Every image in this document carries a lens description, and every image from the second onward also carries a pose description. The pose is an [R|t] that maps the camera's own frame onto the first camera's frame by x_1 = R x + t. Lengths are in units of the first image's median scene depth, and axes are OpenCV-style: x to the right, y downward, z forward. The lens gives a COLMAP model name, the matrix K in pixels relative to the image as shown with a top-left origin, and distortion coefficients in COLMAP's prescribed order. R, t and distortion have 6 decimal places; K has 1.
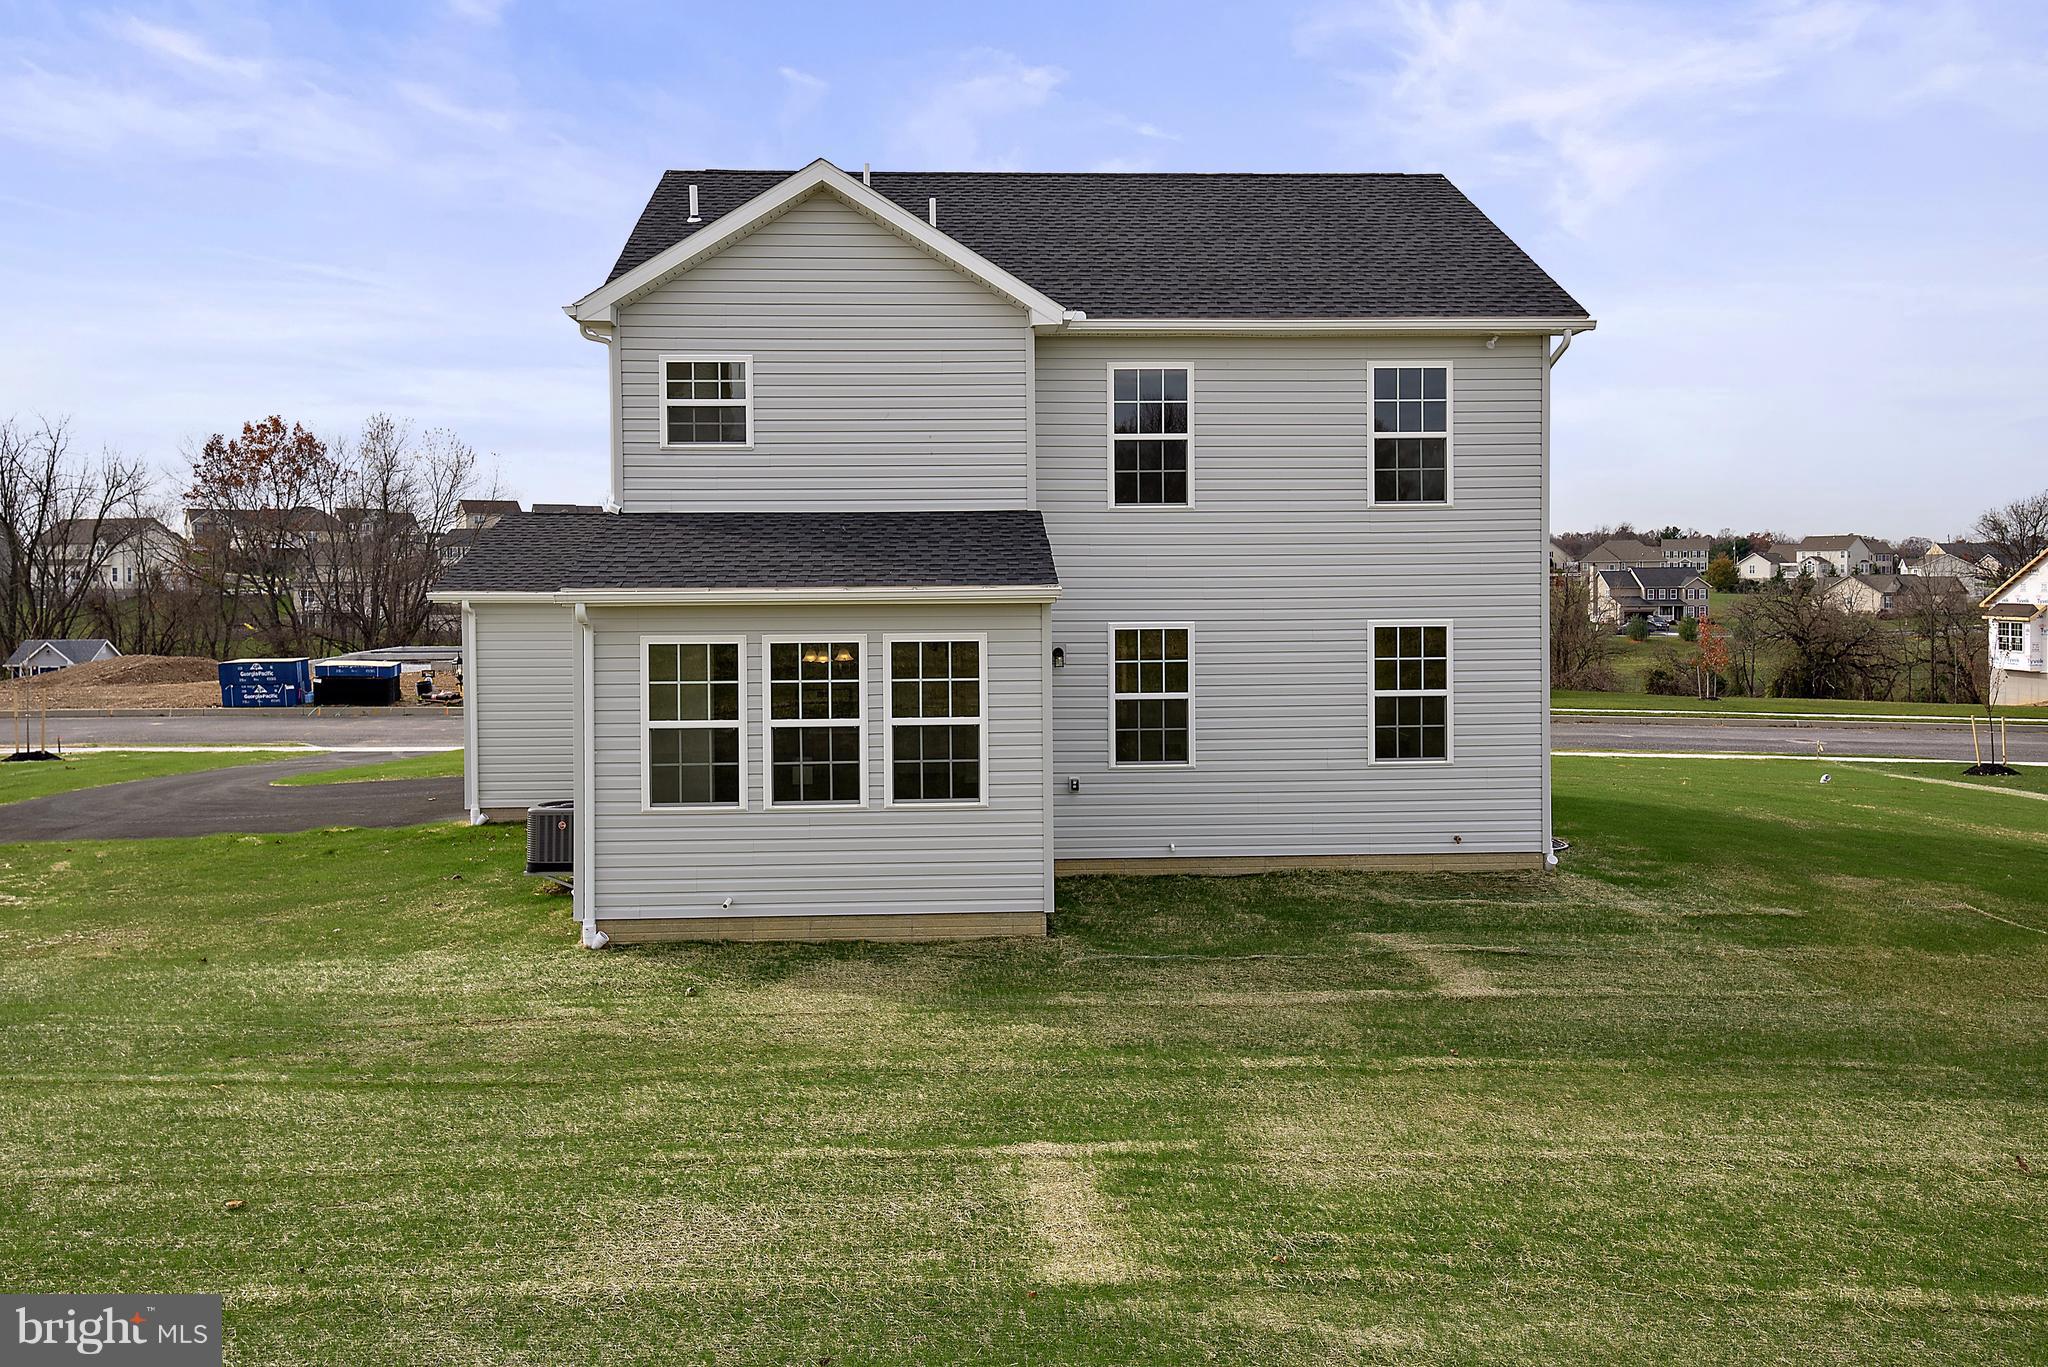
lens RADIAL K [[1570.3, 0, 1013.5], [0, 1570.3, 673.9], [0, 0, 1]] dist [0.043413, -0.006666]
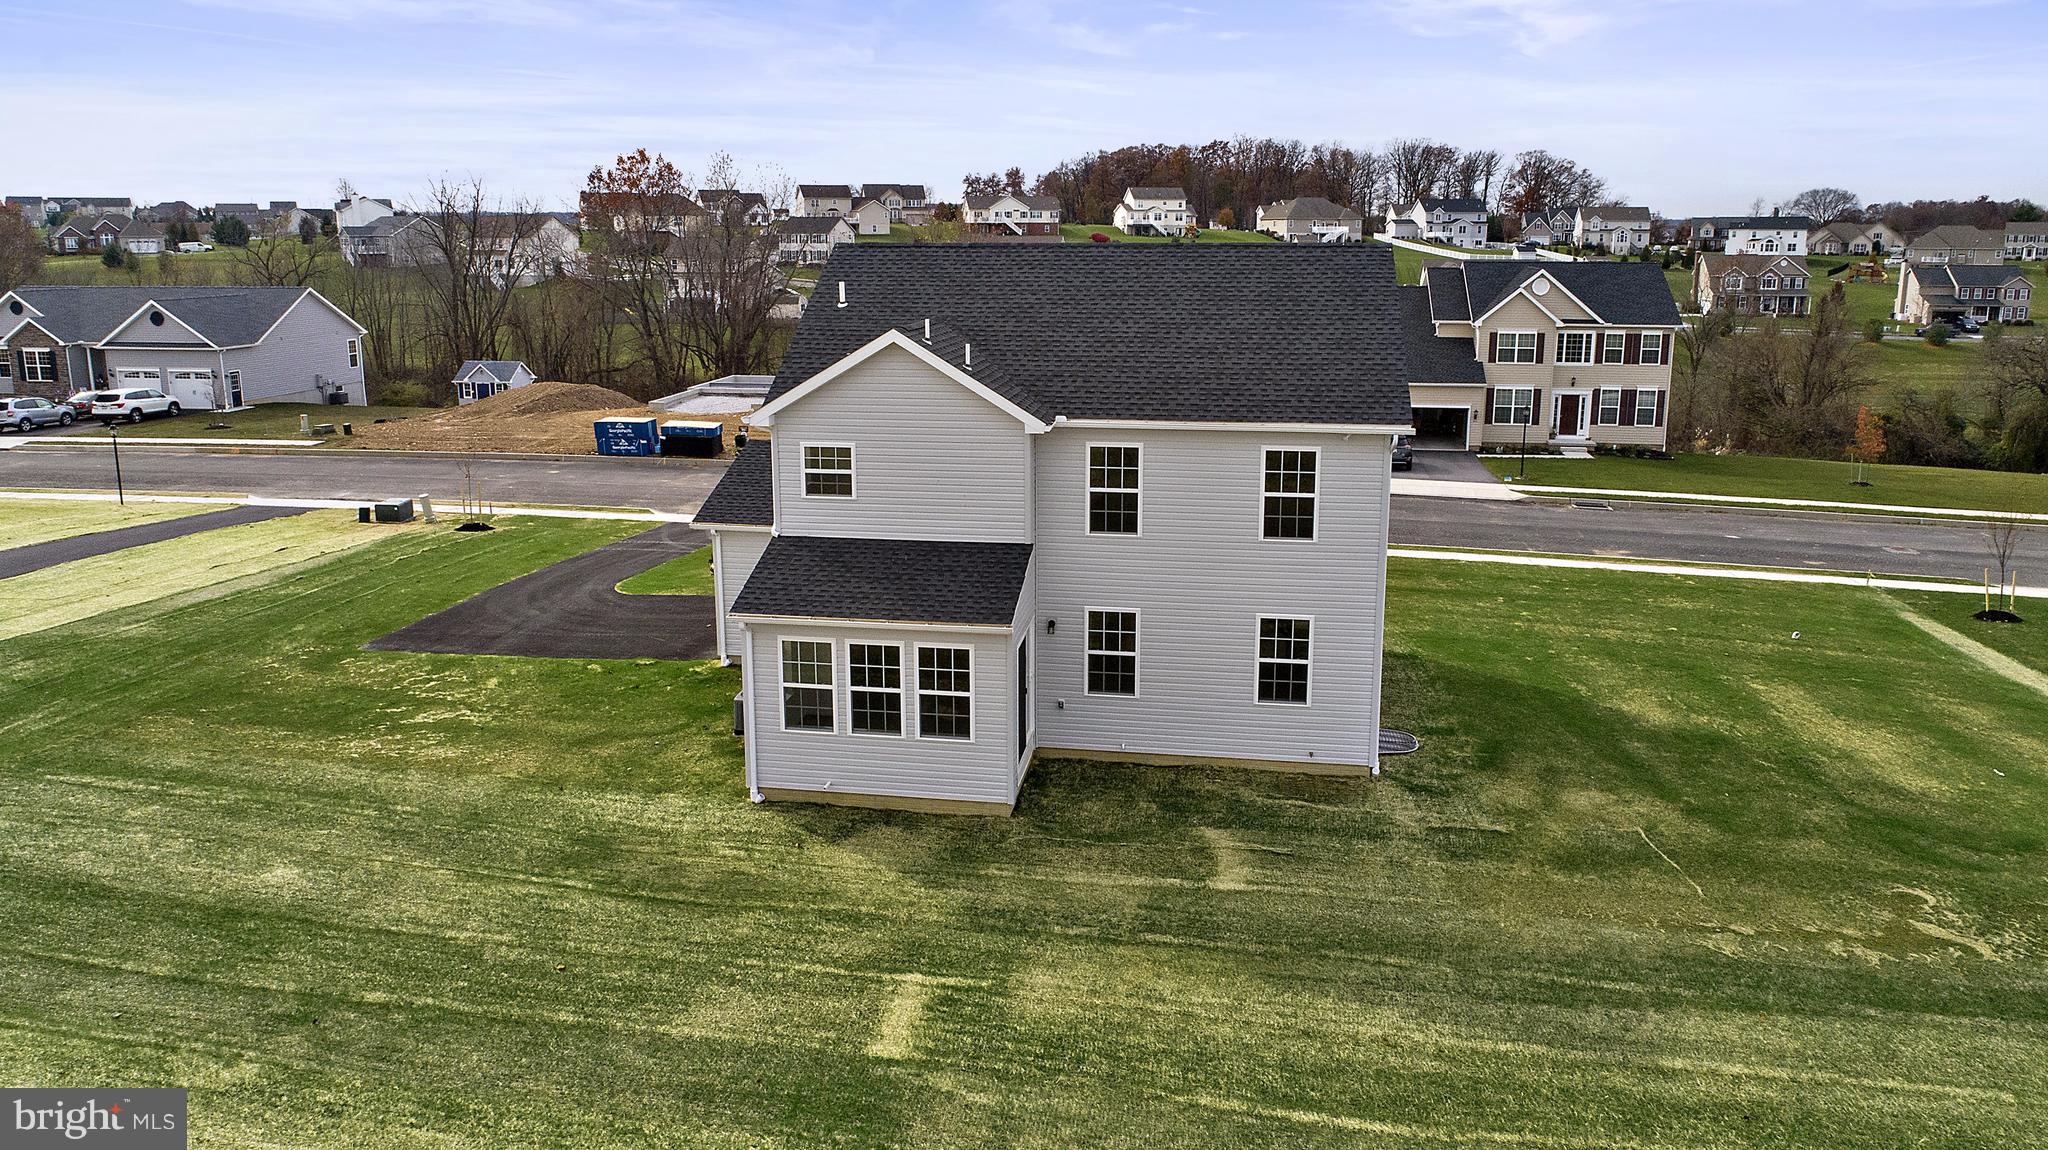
lens RADIAL K [[1614.1, 0, 1033.5], [0, 1614.1, 585.8], [0, 0, 1]] dist [-0.027863, 0.016120]
pose [[0.974930, 0.066377, -0.212383, 0.406346], [-0.019718, 0.976487, 0.214674, -0.458593], [0.221638, -0.205104, 0.953315, -0.612749]]
